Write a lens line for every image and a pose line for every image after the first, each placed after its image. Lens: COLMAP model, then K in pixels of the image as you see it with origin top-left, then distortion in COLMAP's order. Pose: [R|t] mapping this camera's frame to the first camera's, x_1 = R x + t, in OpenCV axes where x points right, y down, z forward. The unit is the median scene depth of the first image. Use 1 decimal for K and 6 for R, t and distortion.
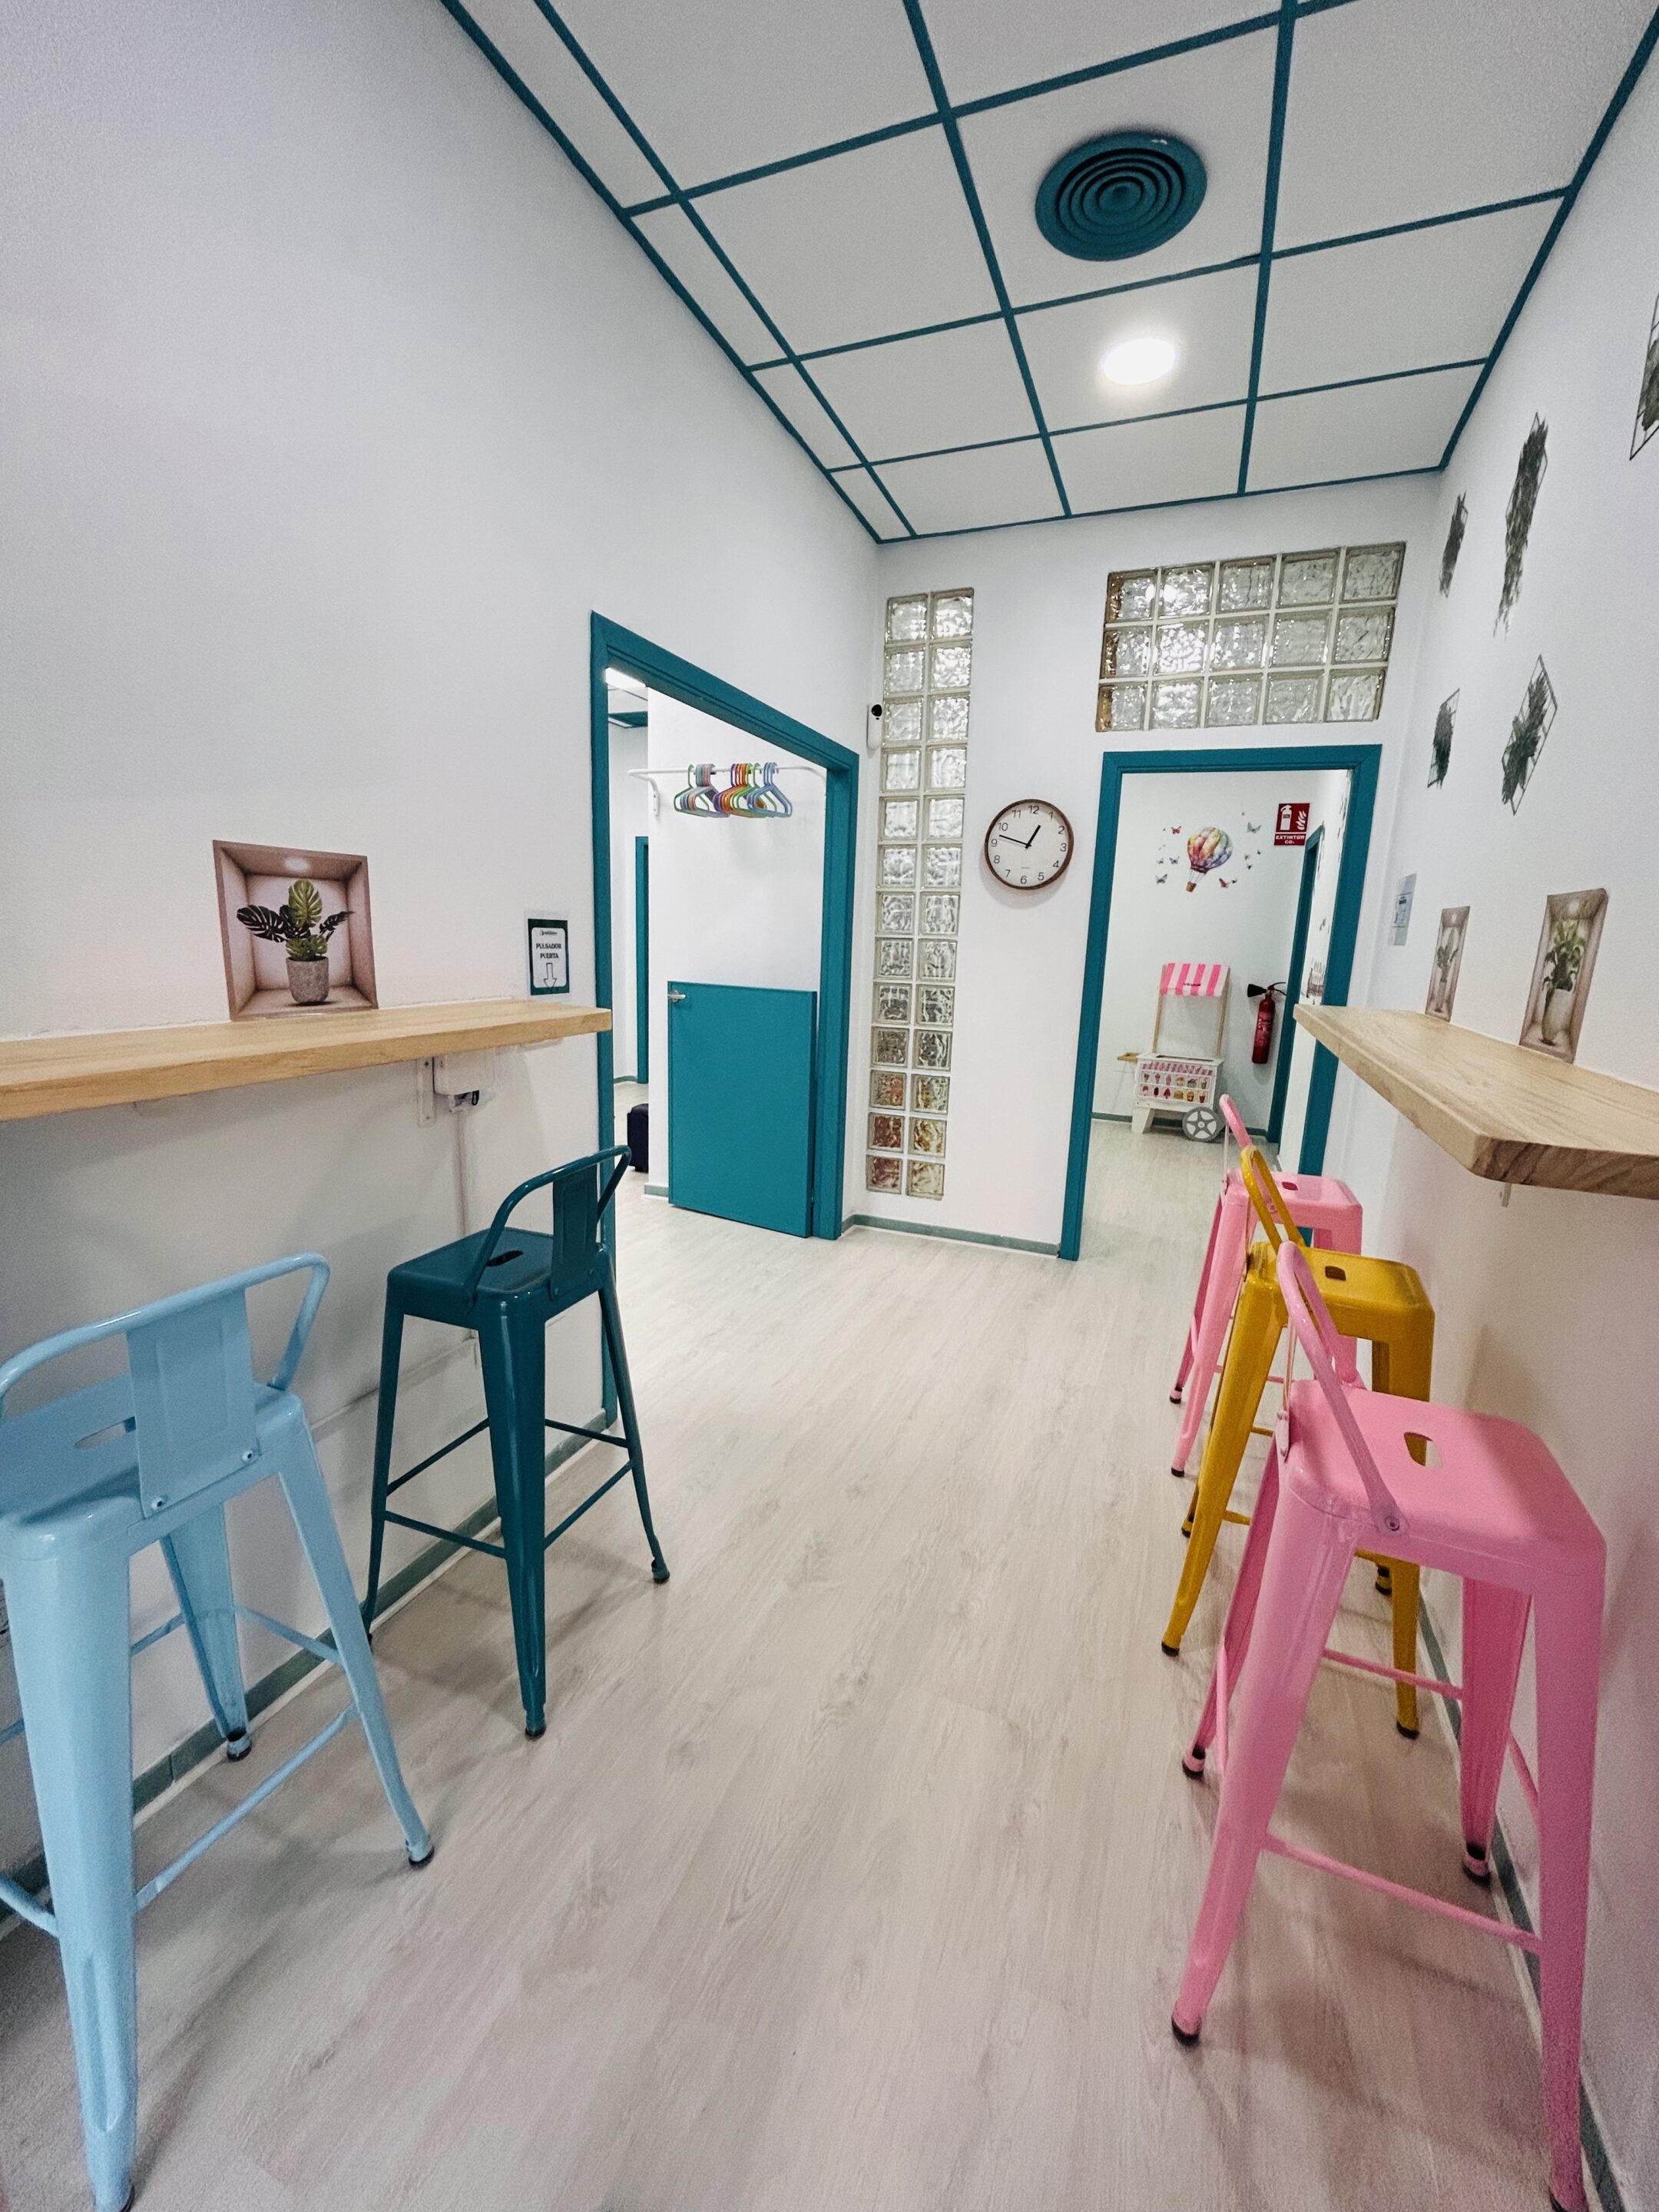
lens RADIAL K [[894.2, 0, 826.4], [0, 894.2, 1112.9], [0, 0, 1]] dist [0.000620, 0.000627]
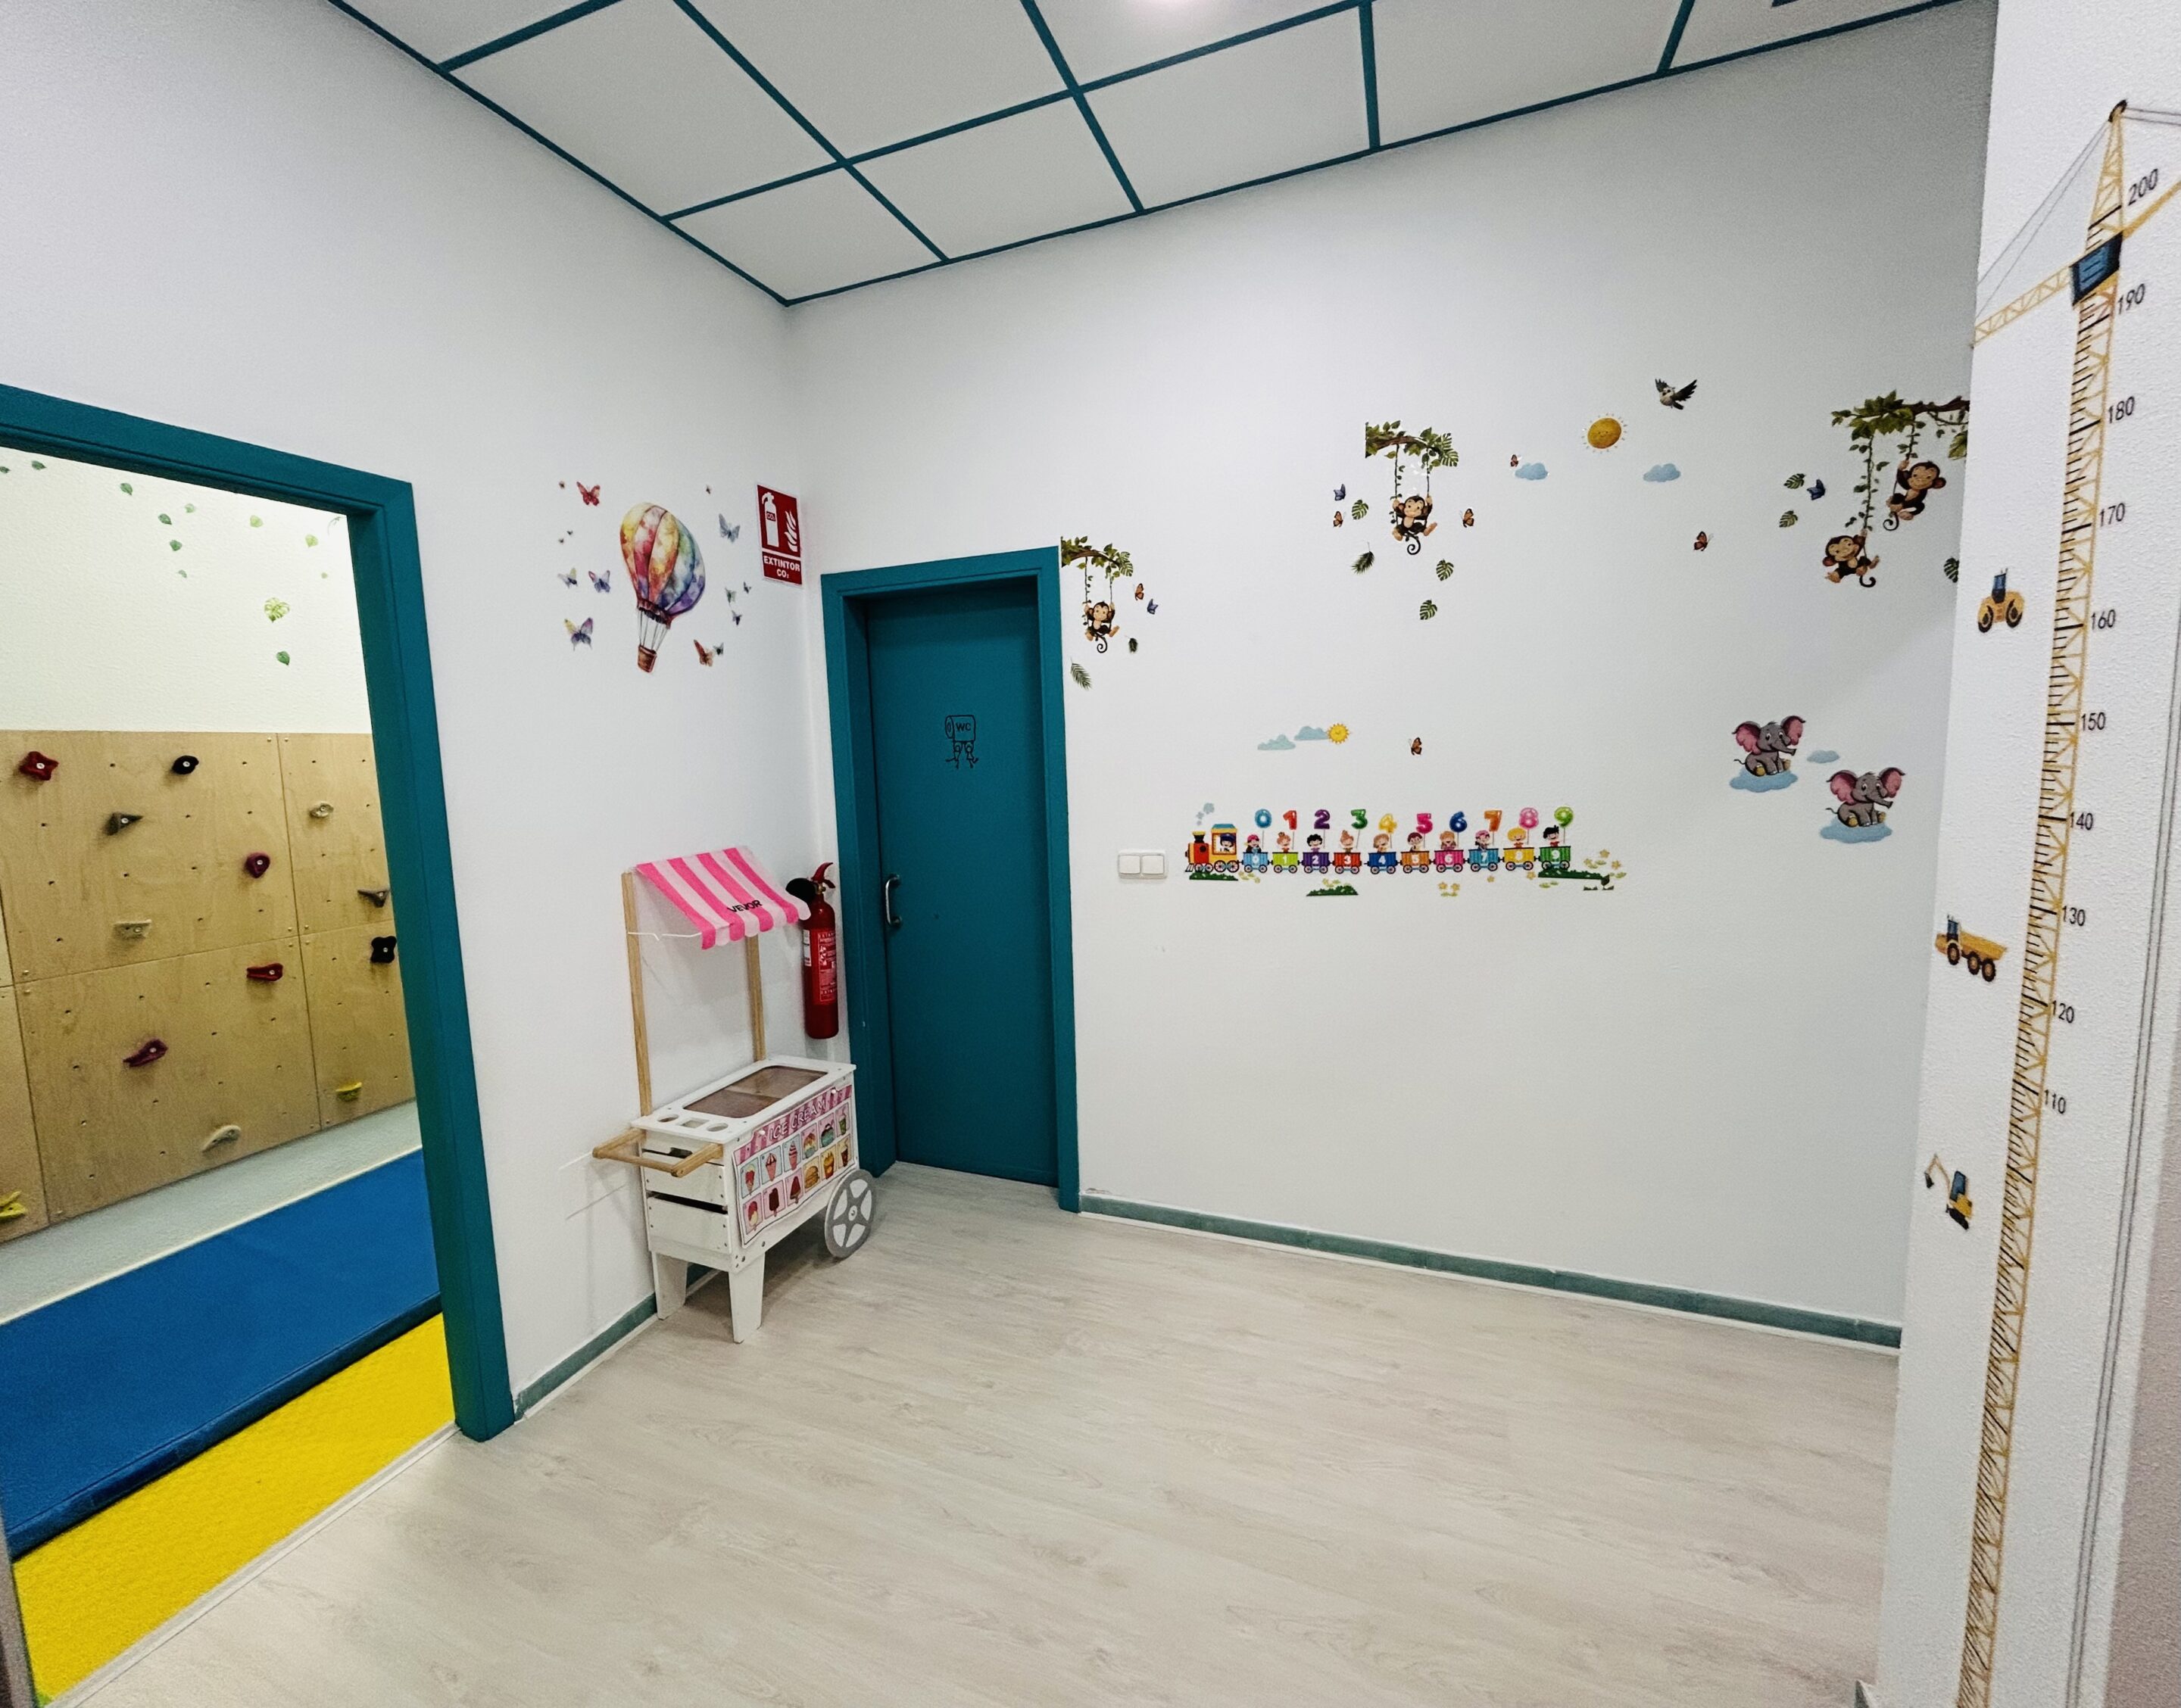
lens RADIAL K [[912.9, 0, 1067.3], [0, 912.9, 840.4], [0, 0, 1]] dist [-0.000033, 0.000606]
pose [[-0.031529, -0.149758, 0.988220, 0.014117], [0.235911, 0.959662, 0.152957, -0.201701], [-0.971263, 0.237954, 0.005072, 0.868577]]
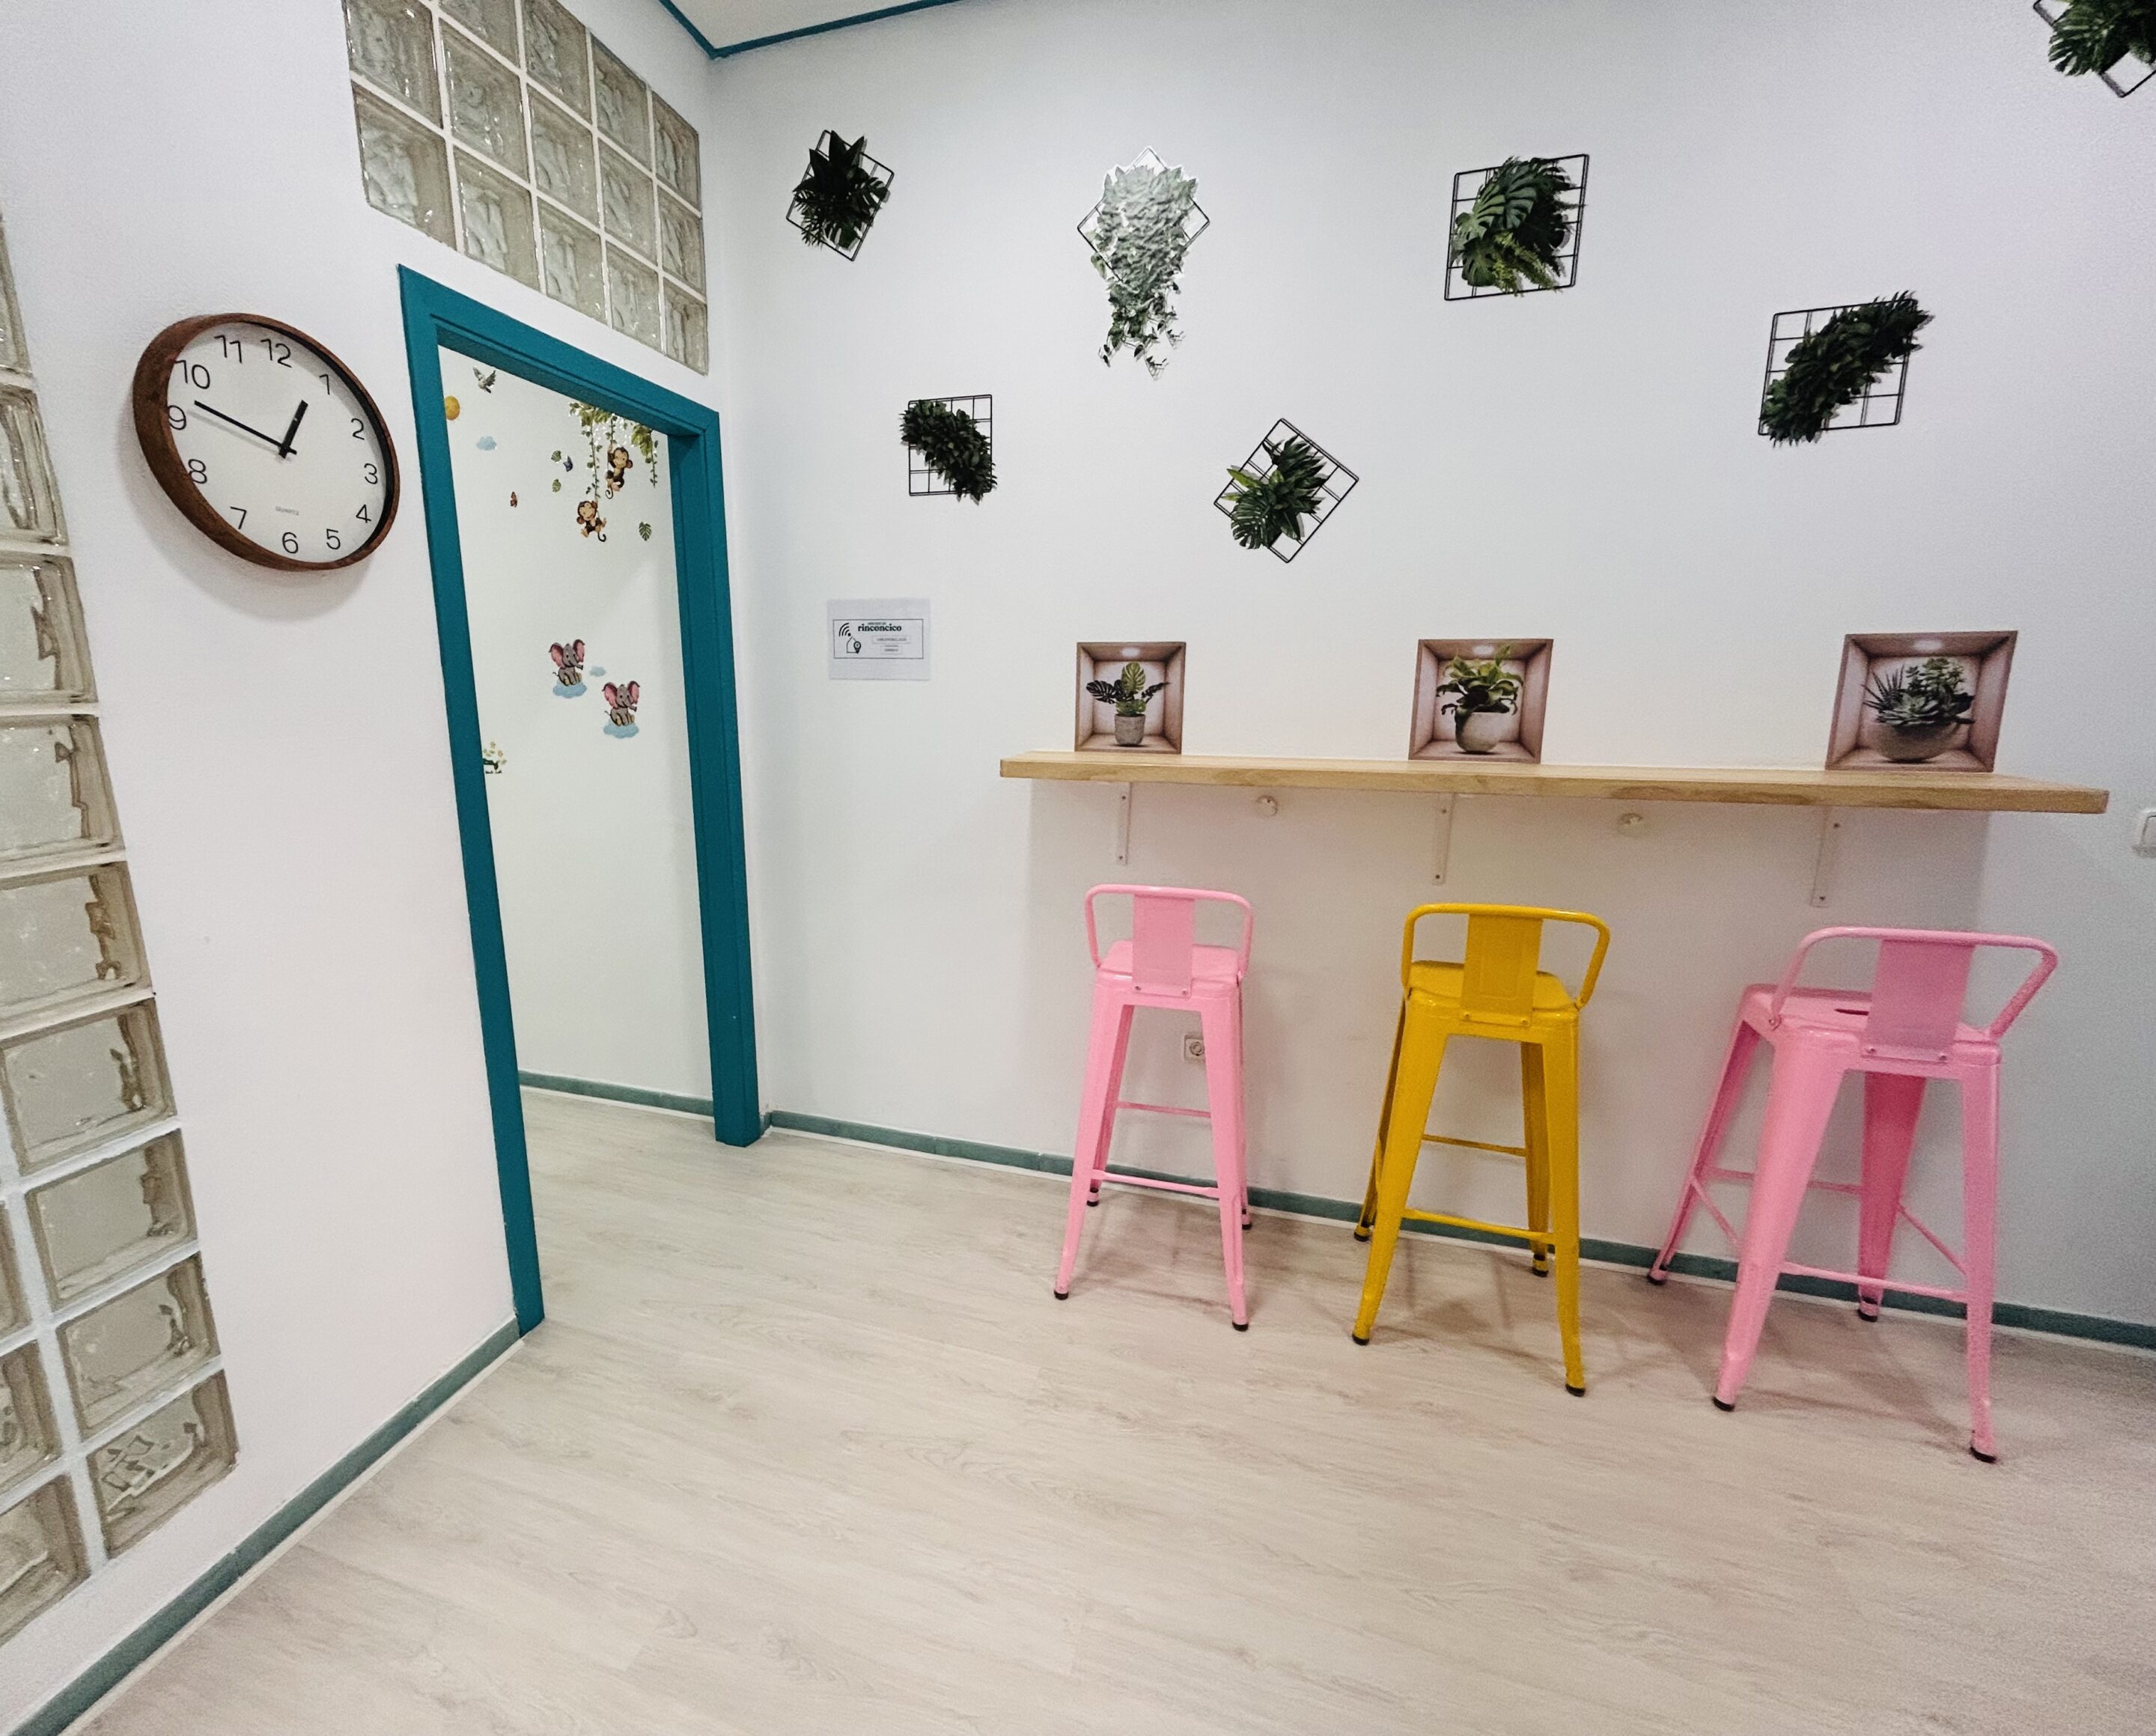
lens RADIAL K [[946.7, 0, 1059.6], [0, 946.7, 859.6], [0, 0, 1]] dist [-0.001655, 0.002595]
pose [[-0.096655, -0.225998, 0.969321, -0.136172], [0.196704, 0.950335, 0.241186, -0.101244], [-0.975687, 0.213981, -0.047400, 0.444853]]
